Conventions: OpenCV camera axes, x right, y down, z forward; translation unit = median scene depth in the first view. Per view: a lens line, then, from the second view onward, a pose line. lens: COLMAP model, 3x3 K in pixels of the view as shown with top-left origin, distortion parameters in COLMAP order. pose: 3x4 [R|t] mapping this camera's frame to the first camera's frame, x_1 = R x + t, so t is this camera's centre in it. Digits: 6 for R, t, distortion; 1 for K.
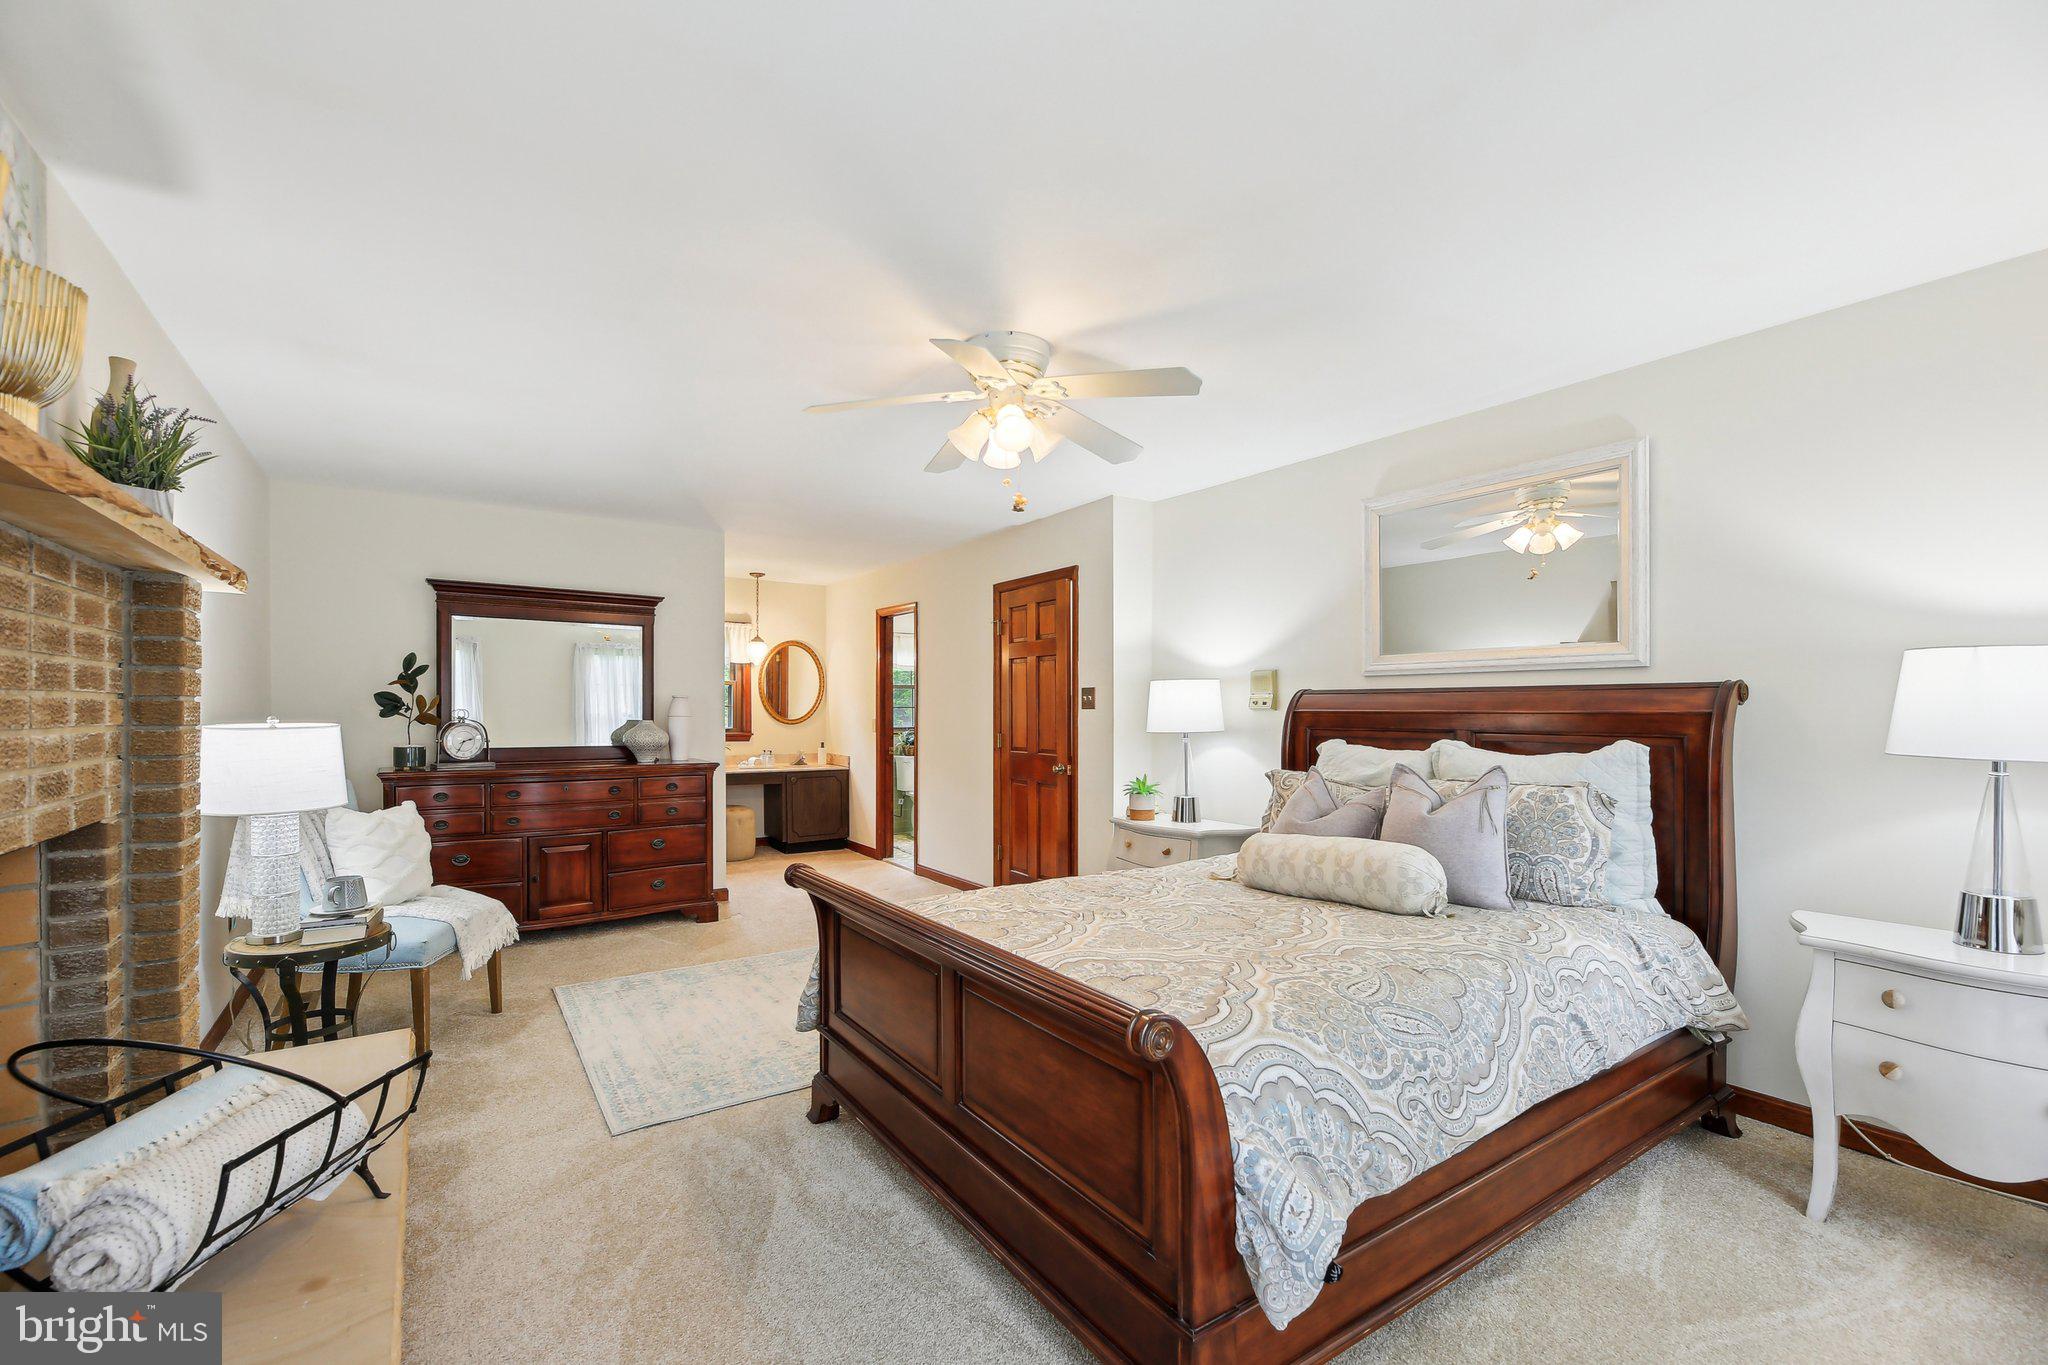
lens RADIAL K [[857.0, 0, 1022.6], [0, 857.0, 696.9], [0, 0, 1]] dist [0.001311, -0.004360]
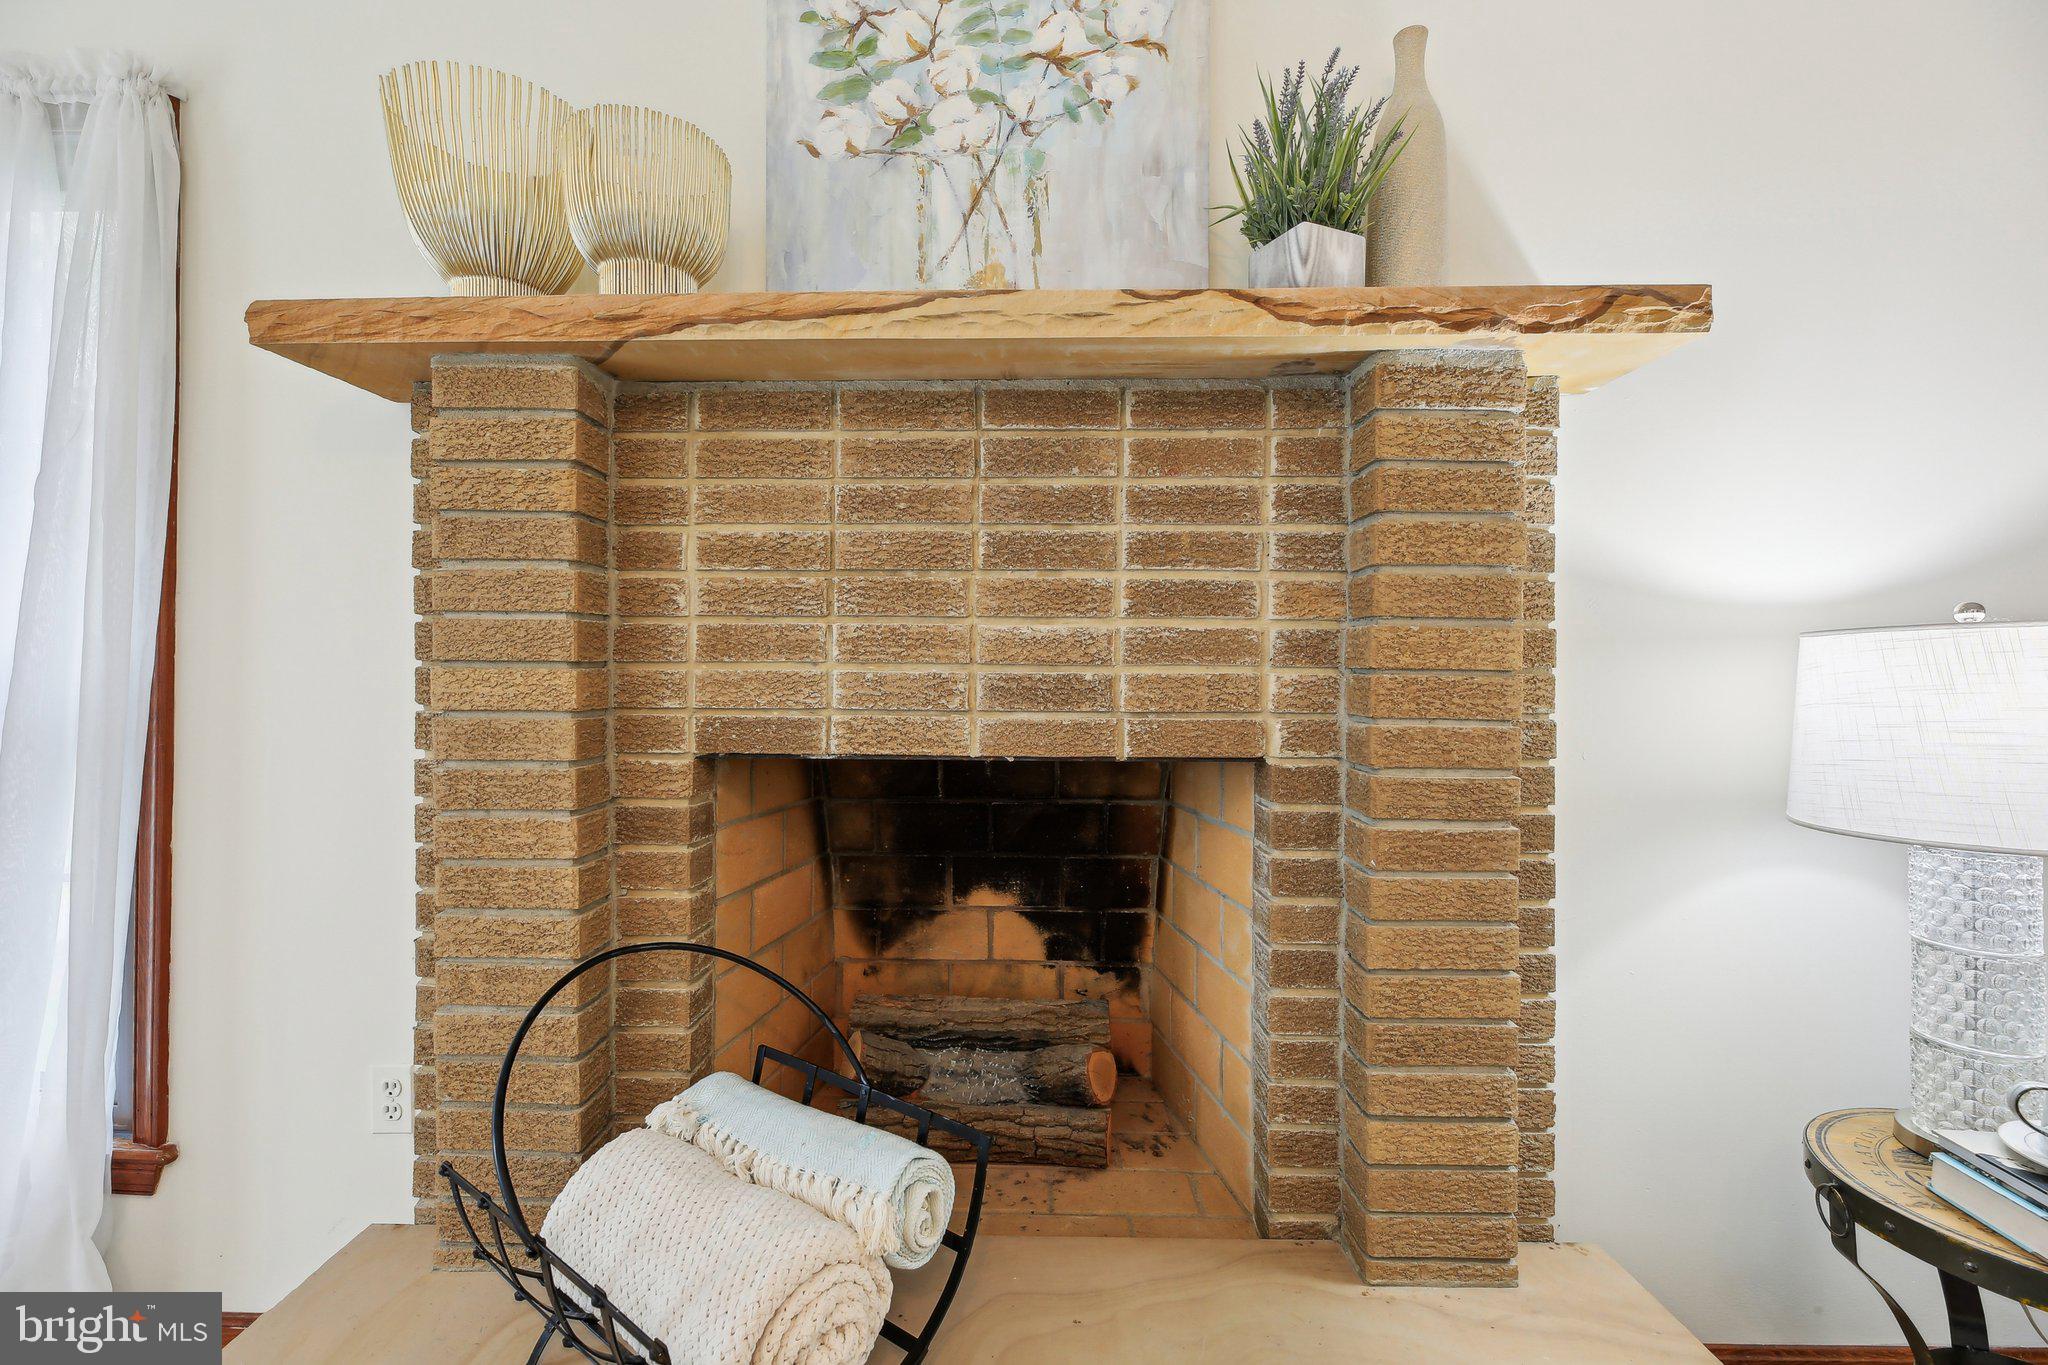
lens RADIAL K [[857.0, 0, 1017.8], [0, 857.0, 686.5], [0, 0, 1]] dist [0.001311, -0.004360]
pose [[-0.579296, 0.004694, -0.815104, -0.454709], [0.005801, 0.999982, 0.001636, 0.092137], [0.815097, -0.003781, -0.579312, 1.349047]]
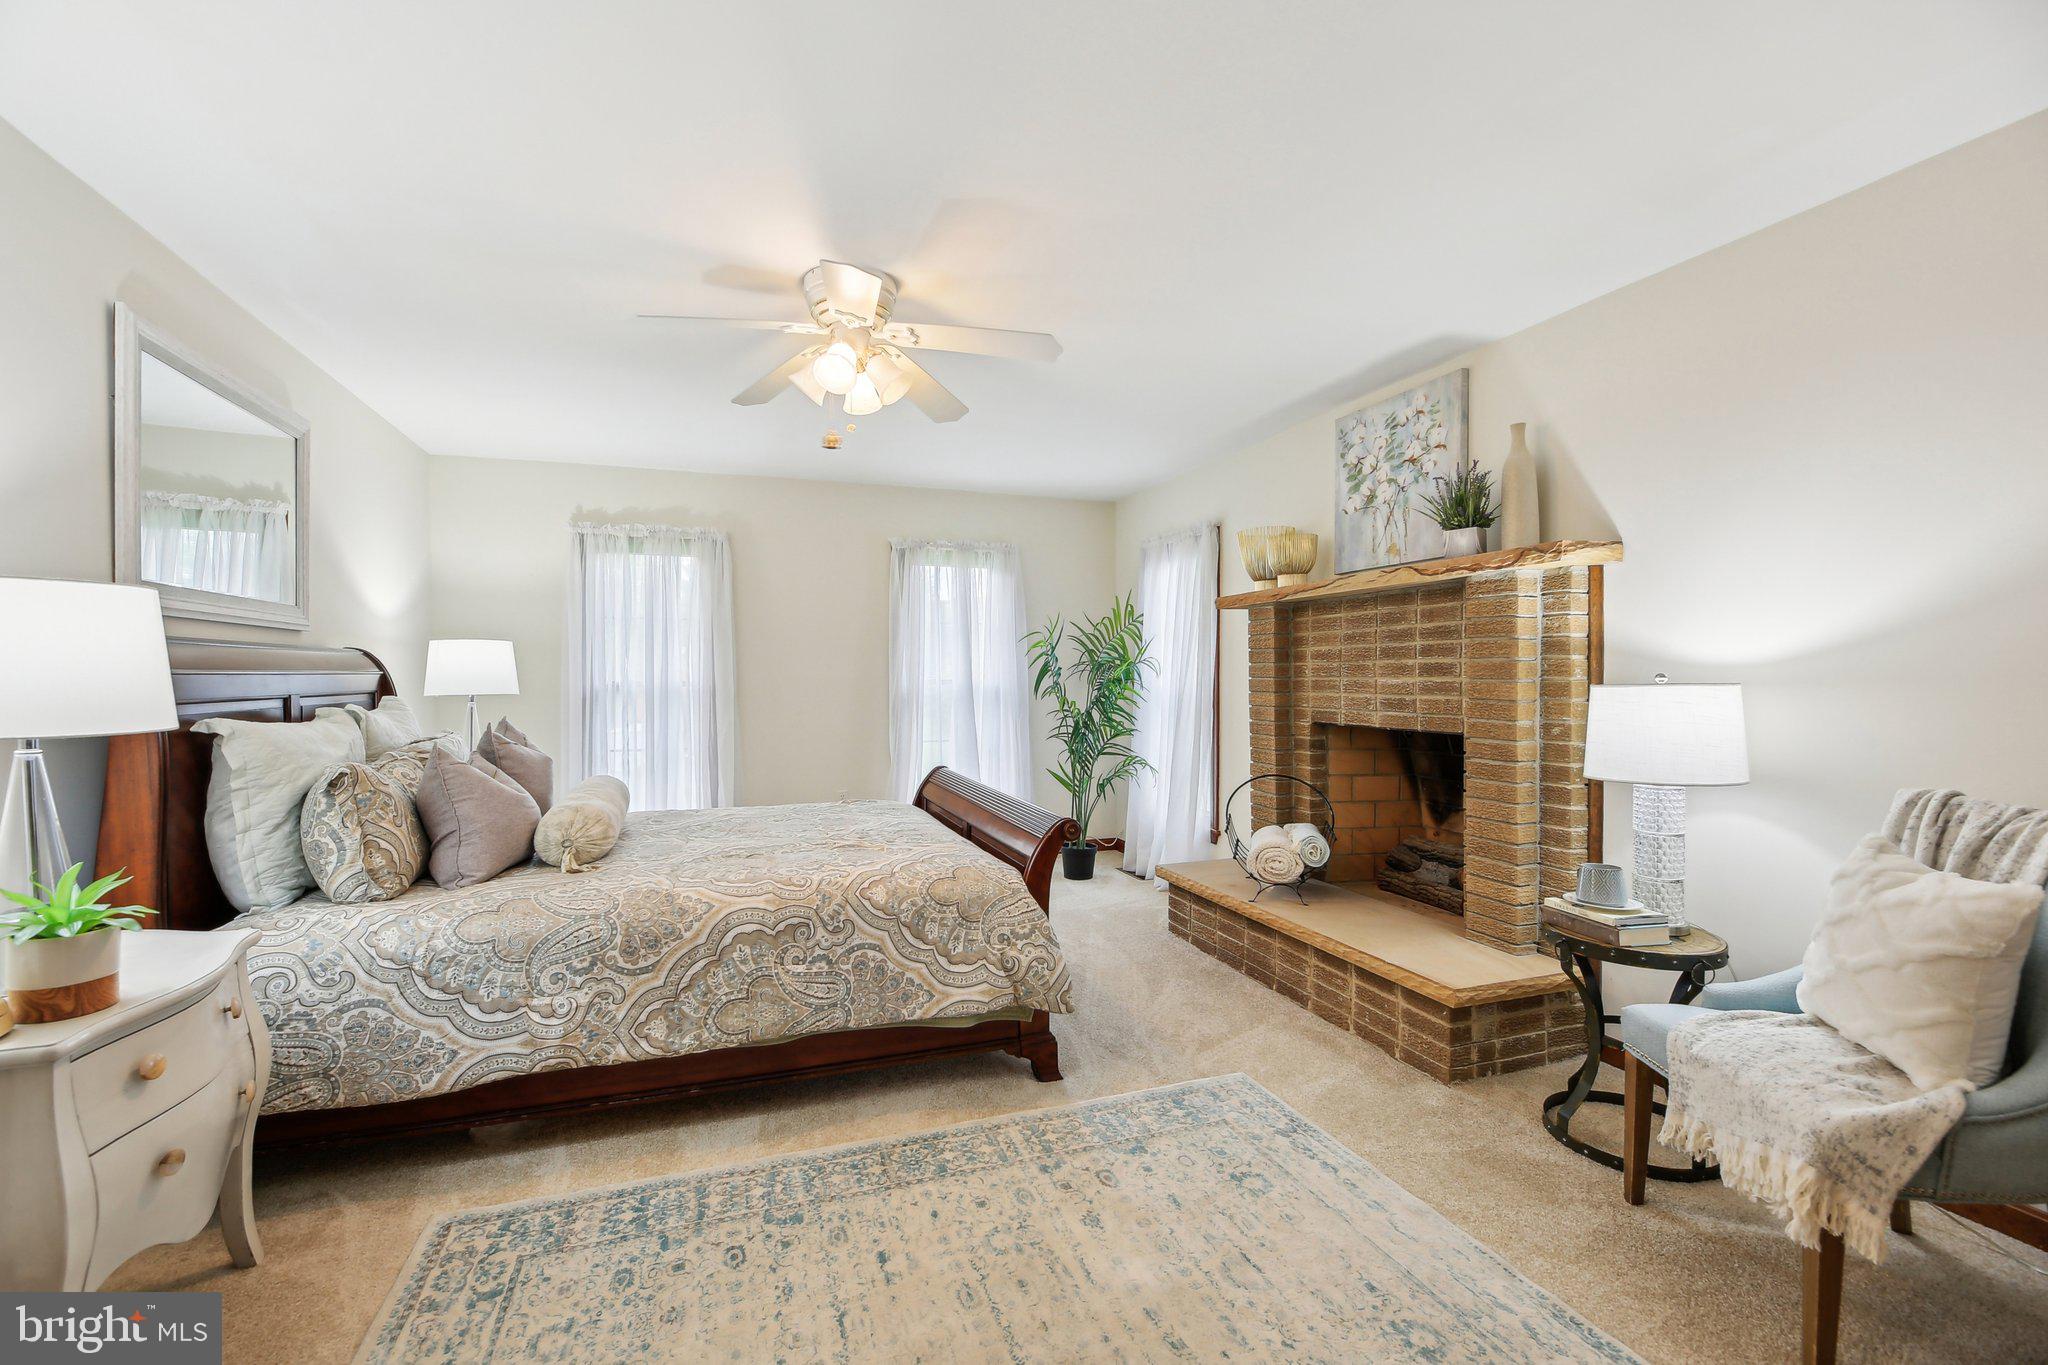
lens RADIAL K [[857.0, 0, 1019.5], [0, 857.0, 683.8], [0, 0, 1]] dist [0.001311, -0.004360]
pose [[-0.968571, -0.000907, 0.248736, -0.717450], [-0.001714, 0.999994, -0.003029, 0.057704], [-0.248732, -0.003360, -0.968567, 3.101813]]
